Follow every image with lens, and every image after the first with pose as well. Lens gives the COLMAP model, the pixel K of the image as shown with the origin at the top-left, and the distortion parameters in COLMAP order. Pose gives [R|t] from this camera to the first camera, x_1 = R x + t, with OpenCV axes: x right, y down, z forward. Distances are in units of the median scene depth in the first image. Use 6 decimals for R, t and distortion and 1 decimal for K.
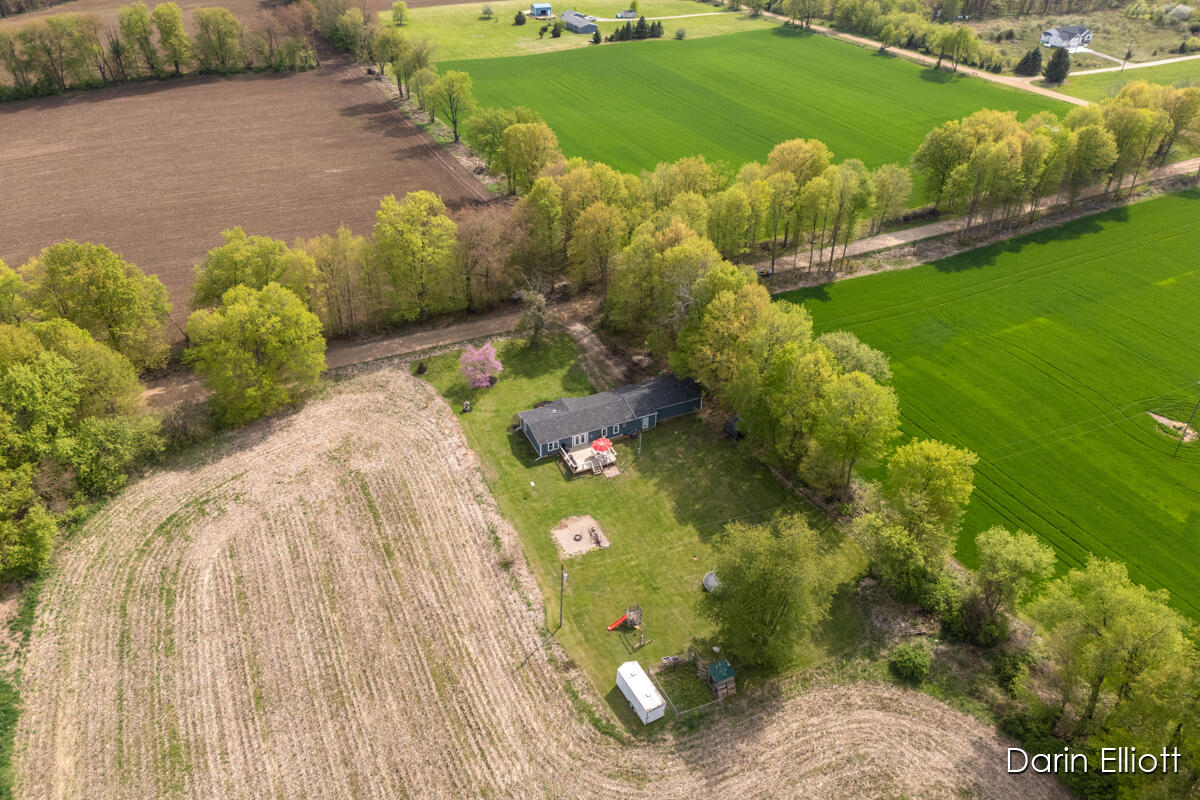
lens RADIAL K [[882.6, 0, 599.4], [0, 882.6, 392.7], [0, 0, 1]] dist [0.060002, -0.068785]
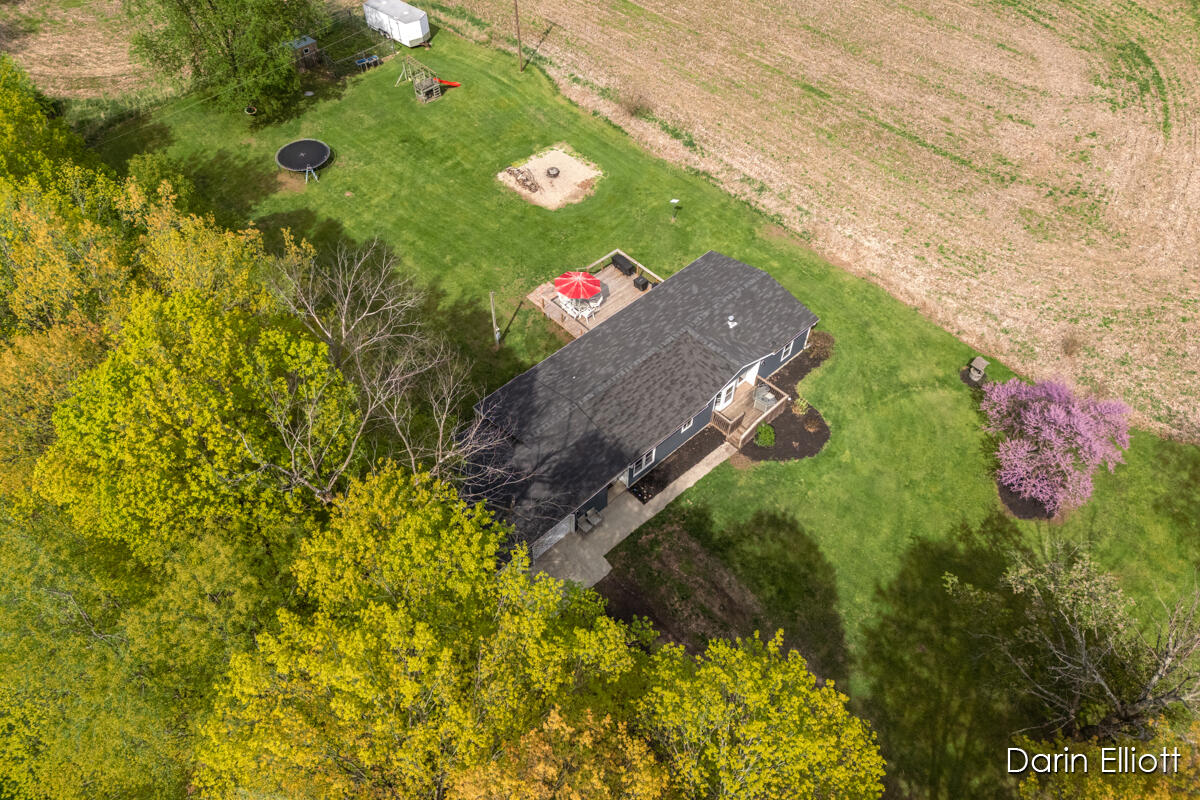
lens RADIAL K [[827.4, 0, 595.3], [0, 827.4, 437.1], [0, 0, 1]] dist [0.054389, -0.053494]
pose [[-0.947196, 0.233412, -0.219859, 0.098799], [-0.201760, 0.099080, 0.974410, -0.320459], [0.249223, 0.967317, -0.046755, 1.073909]]
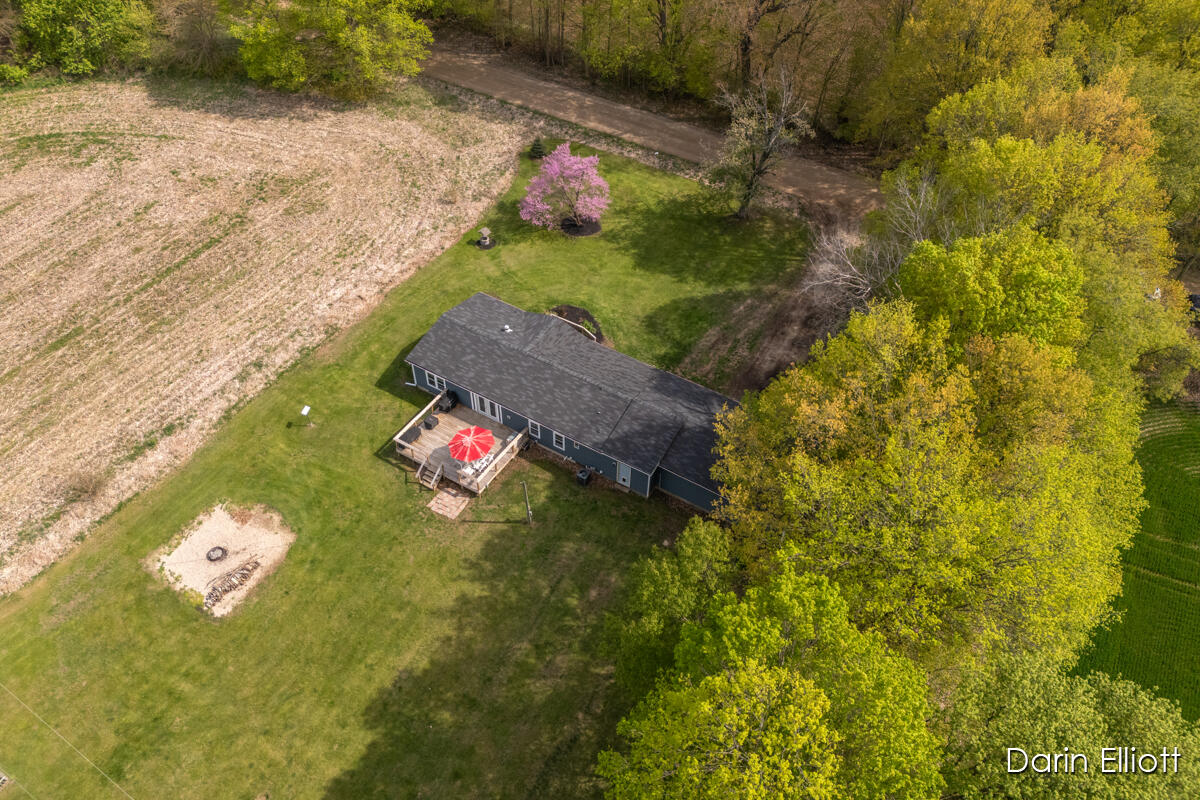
lens RADIAL K [[882.6, 0, 599.4], [0, 882.6, 392.7], [0, 0, 1]] dist [0.060002, -0.068785]
pose [[0.556321, 0.599044, -0.575894, 0.273067], [-0.467133, 0.798619, 0.379465, -0.155973], [0.687236, 0.057914, 0.724122, 0.710375]]
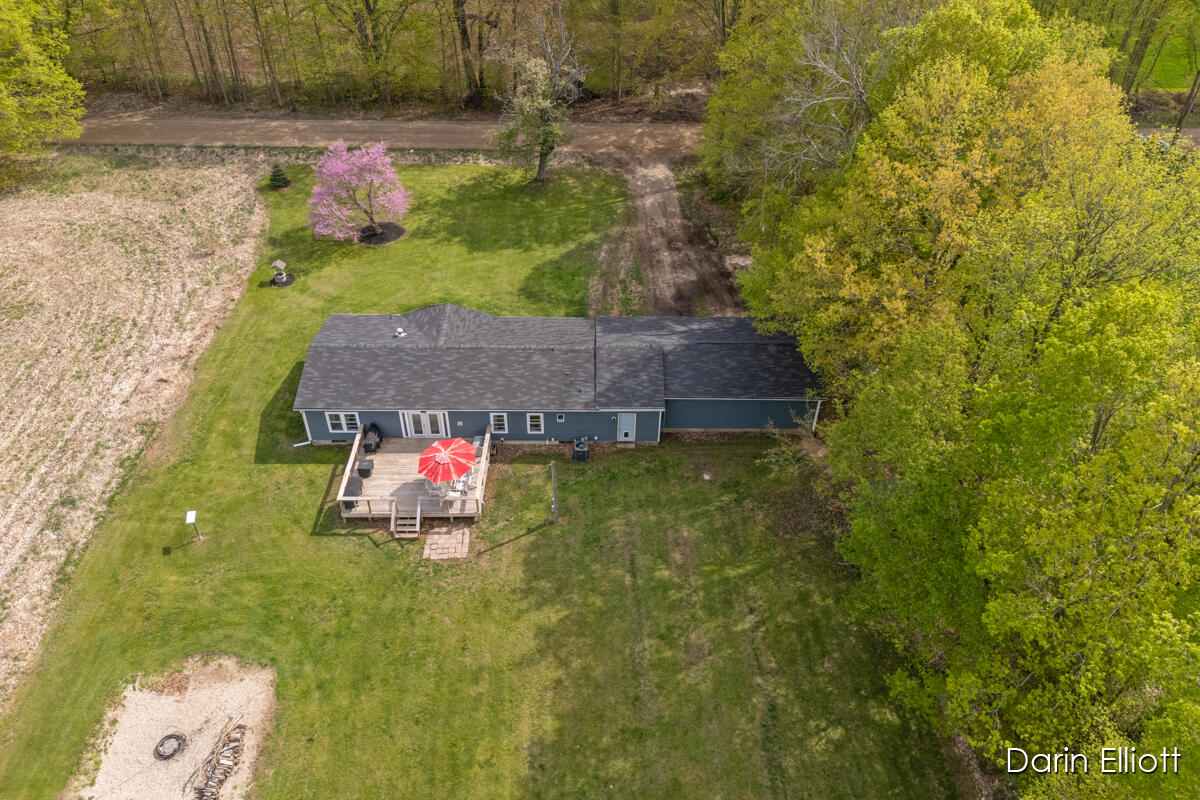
lens RADIAL K [[882.6, 0, 599.4], [0, 882.6, 392.7], [0, 0, 1]] dist [0.060002, -0.068785]
pose [[0.909671, 0.266140, -0.318854, 0.157059], [-0.232425, 0.962450, 0.140241, -0.027384], [0.344205, -0.053464, 0.937371, 0.687412]]
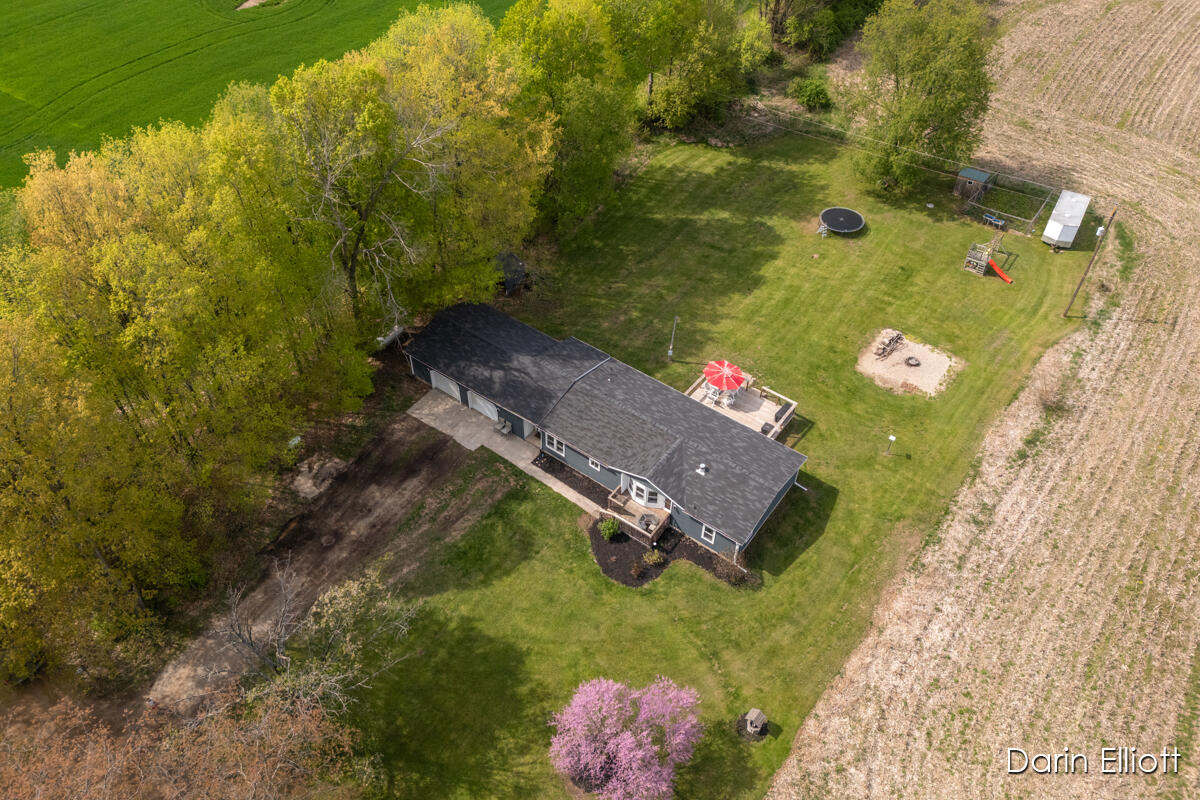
lens RADIAL K [[882.6, 0, 599.4], [0, 882.6, 392.7], [0, 0, 1]] dist [0.060002, -0.068785]
pose [[-0.482743, -0.639025, 0.598838, -0.262257], [0.465260, 0.392176, 0.793556, -0.357046], [-0.741951, 0.661699, 0.107992, 0.987898]]
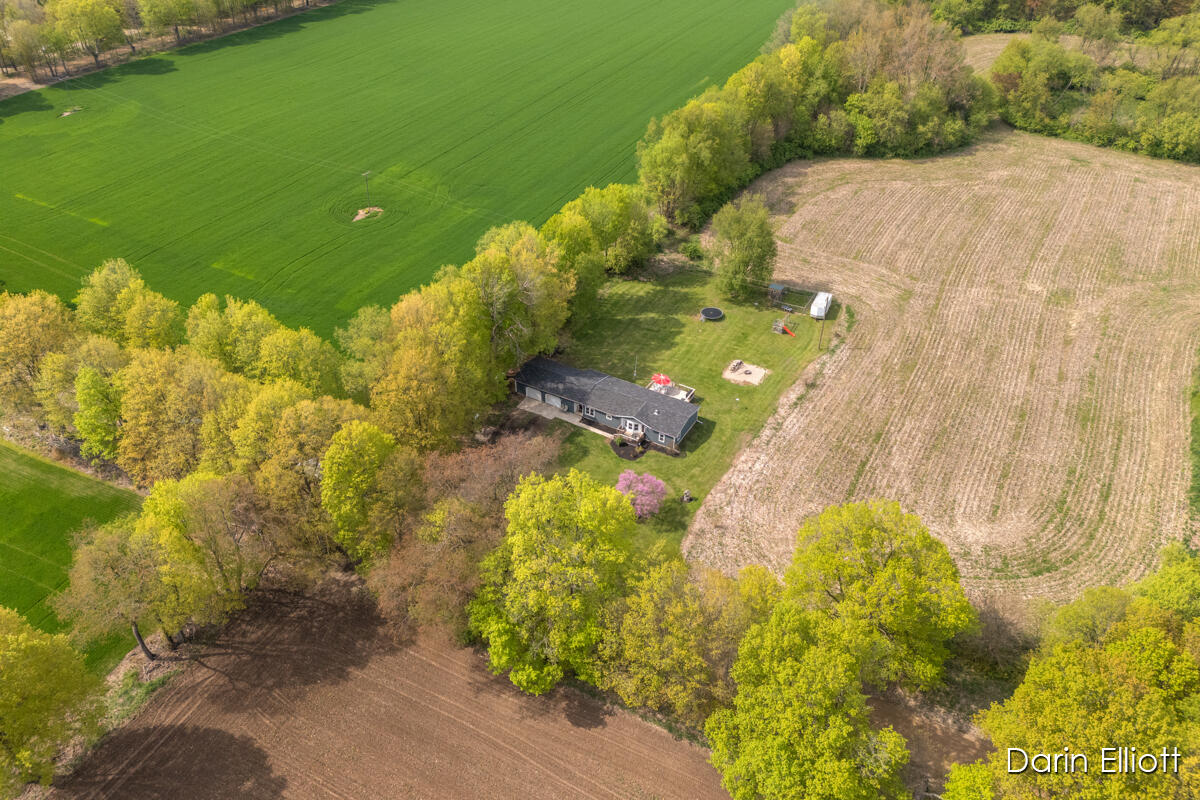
lens RADIAL K [[882.6, 0, 599.4], [0, 882.6, 392.7], [0, 0, 1]] dist [0.060002, -0.068785]
pose [[-0.580004, -0.497254, 0.645240, -0.650911], [0.435291, 0.480331, 0.761448, -0.780154], [-0.688561, 0.722510, -0.062143, 1.112574]]
